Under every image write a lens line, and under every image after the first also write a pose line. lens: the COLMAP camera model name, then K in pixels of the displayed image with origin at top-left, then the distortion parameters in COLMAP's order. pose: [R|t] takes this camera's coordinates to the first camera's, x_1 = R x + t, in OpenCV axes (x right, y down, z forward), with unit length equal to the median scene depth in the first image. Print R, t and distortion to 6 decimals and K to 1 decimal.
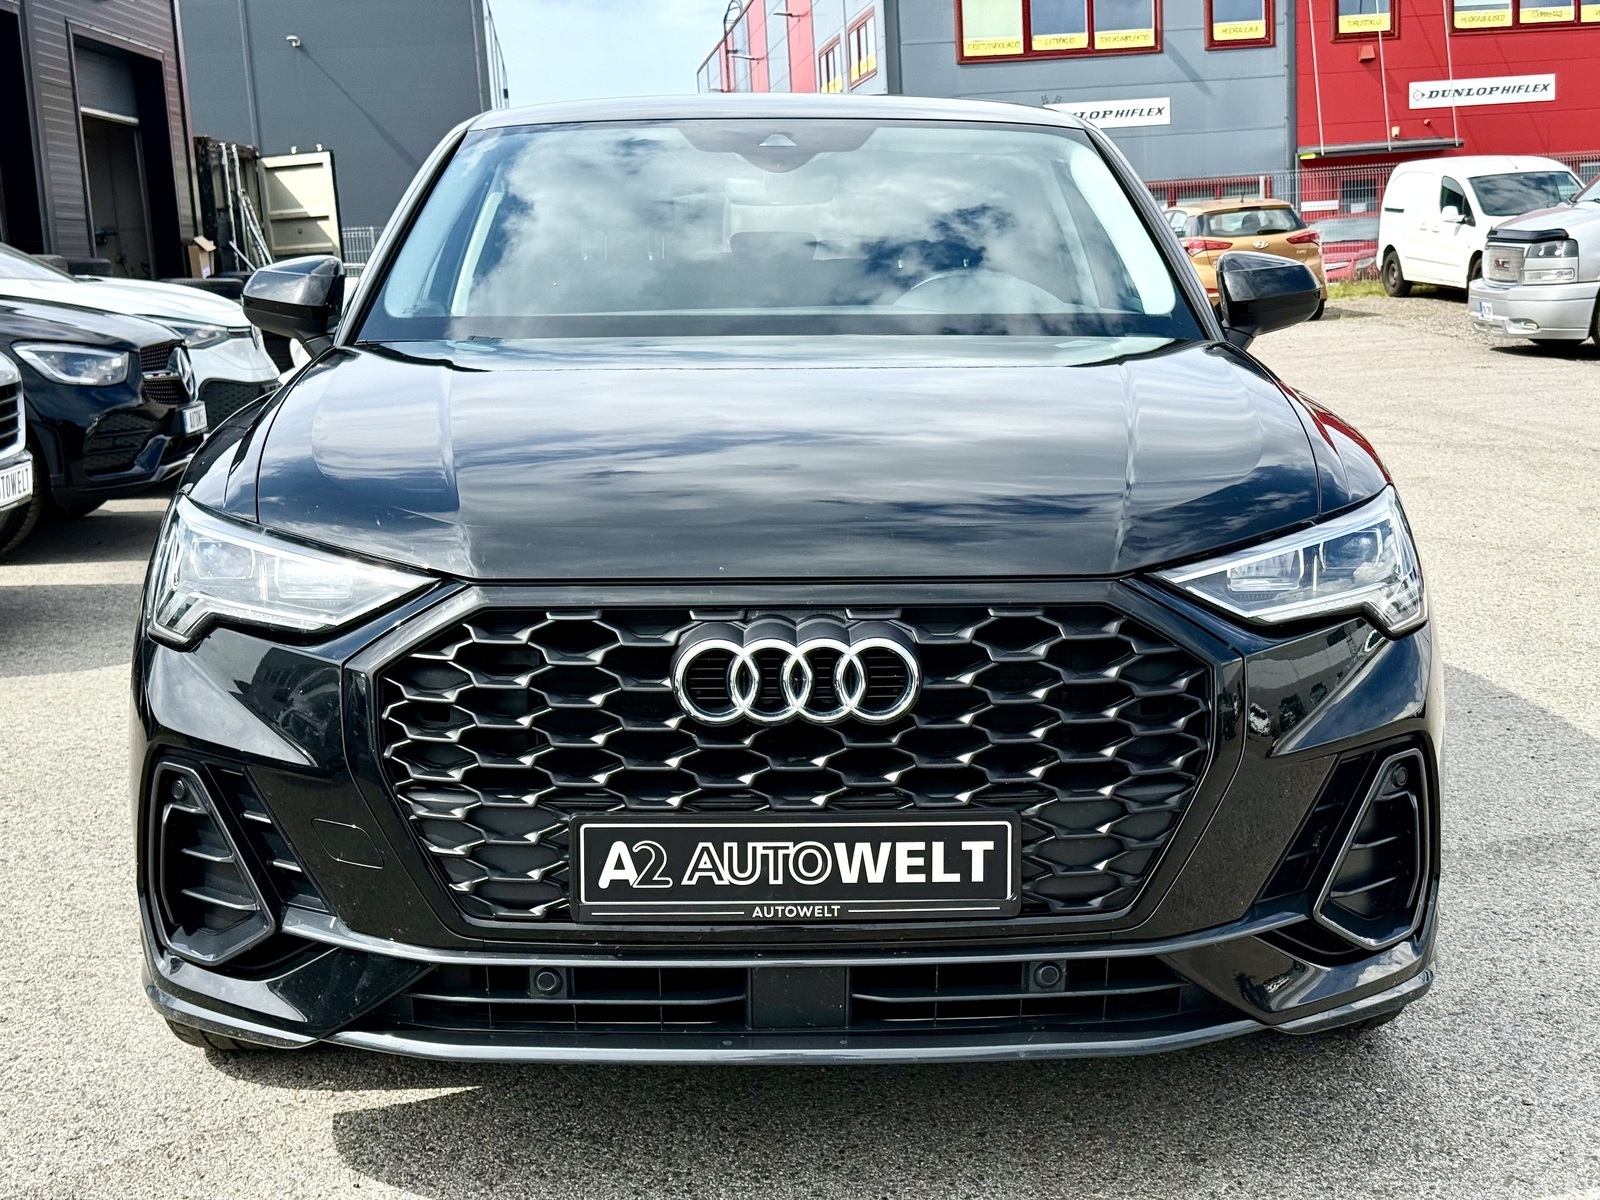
lens RADIAL K [[2215.3, 0, 800.3], [0, 2215.3, 600.7], [0, 0, 1]] dist [-0.026968, 0.000000]
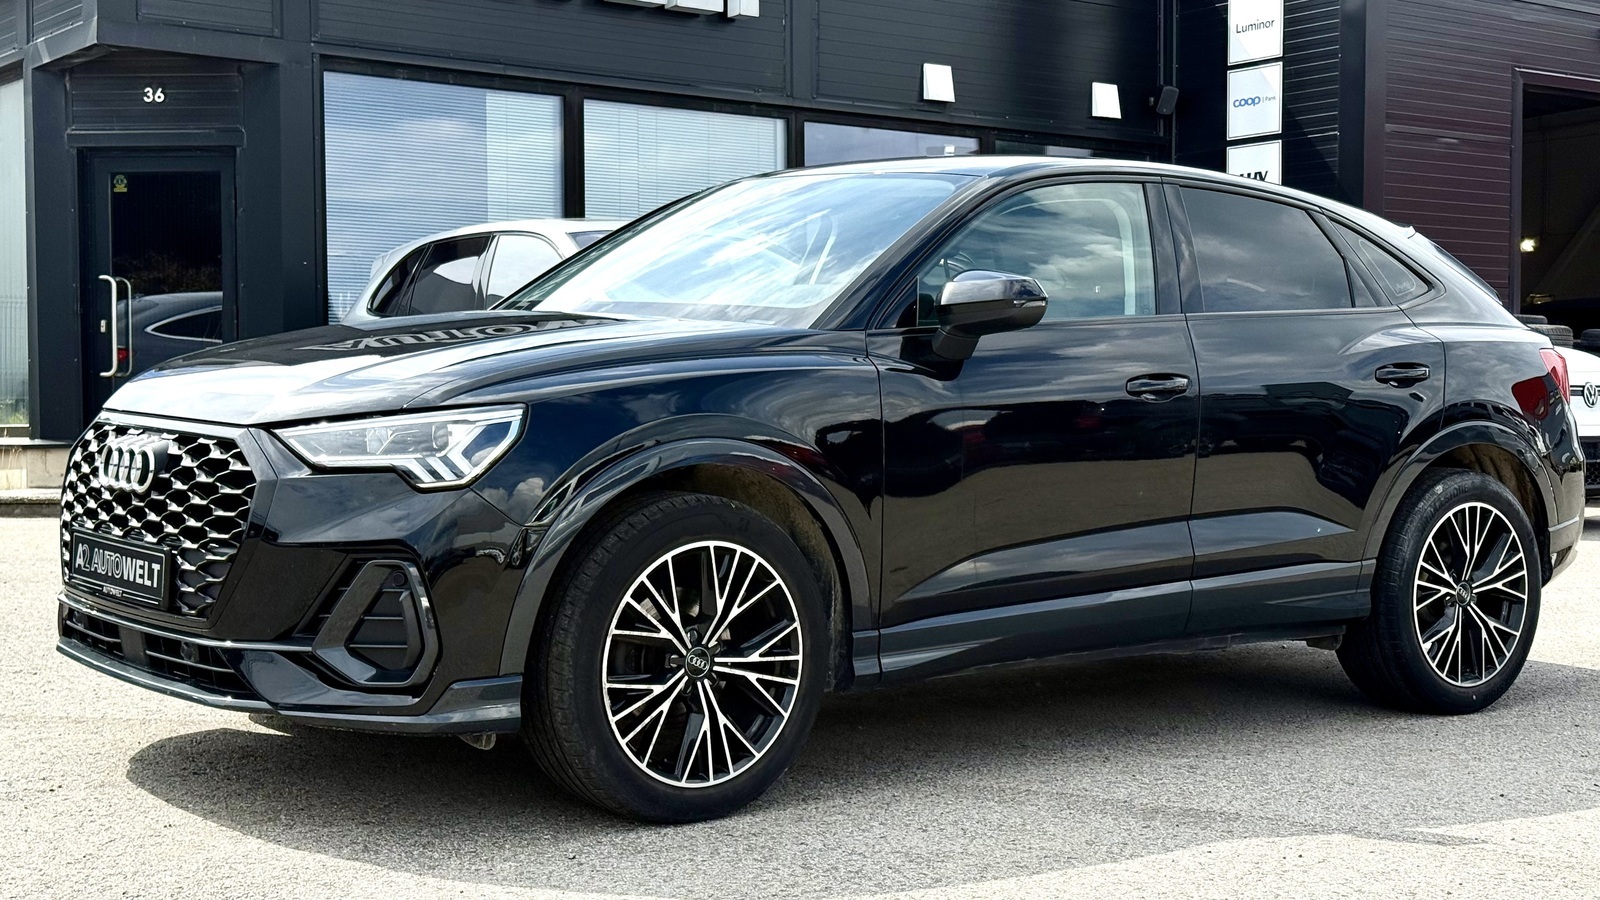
lens RADIAL K [[2129.0, 0, 803.9], [0, 2129.0, 449.0], [0, 0, 1]] dist [0.047525, 0.000000]
pose [[0.609097, 0.062020, -0.790667, 1.757134], [-0.146198, 0.988633, -0.035076, 0.000952], [0.779504, 0.136959, 0.611241, 0.340769]]
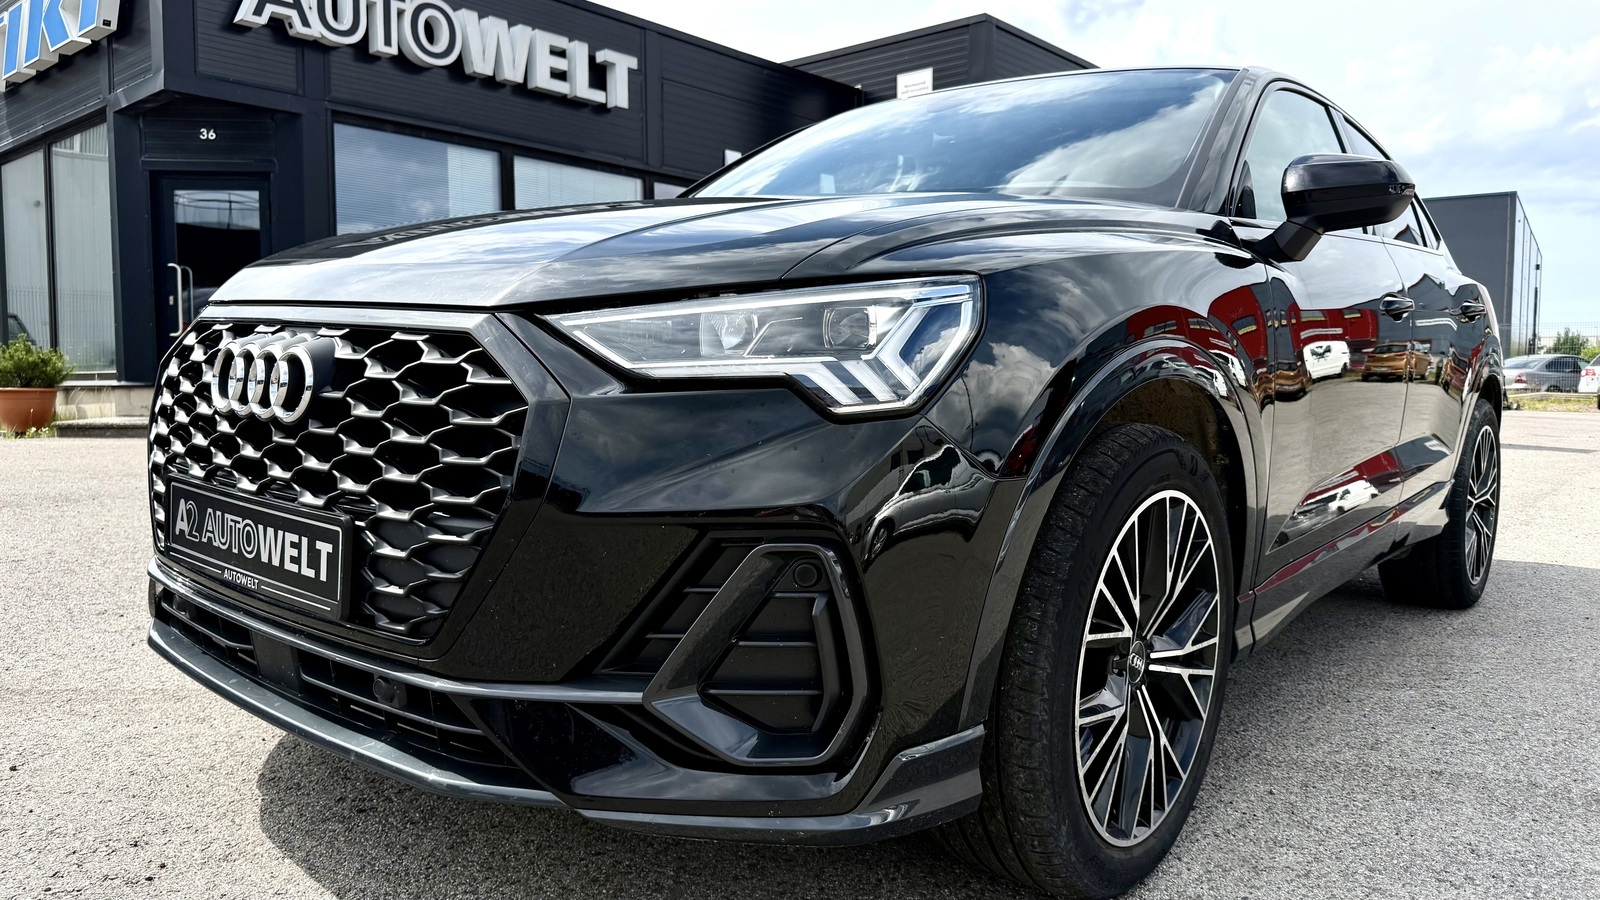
lens RADIAL K [[1113.6, 0, 790.2], [0, 1113.6, 453.1], [0, 0, 1]] dist [-0.003372, -0.019757]
pose [[0.750798, 0.097607, -0.653280, 0.594429], [-0.139123, 0.990203, -0.011944, 0.041143], [0.645714, 0.099854, 0.757022, 0.735650]]
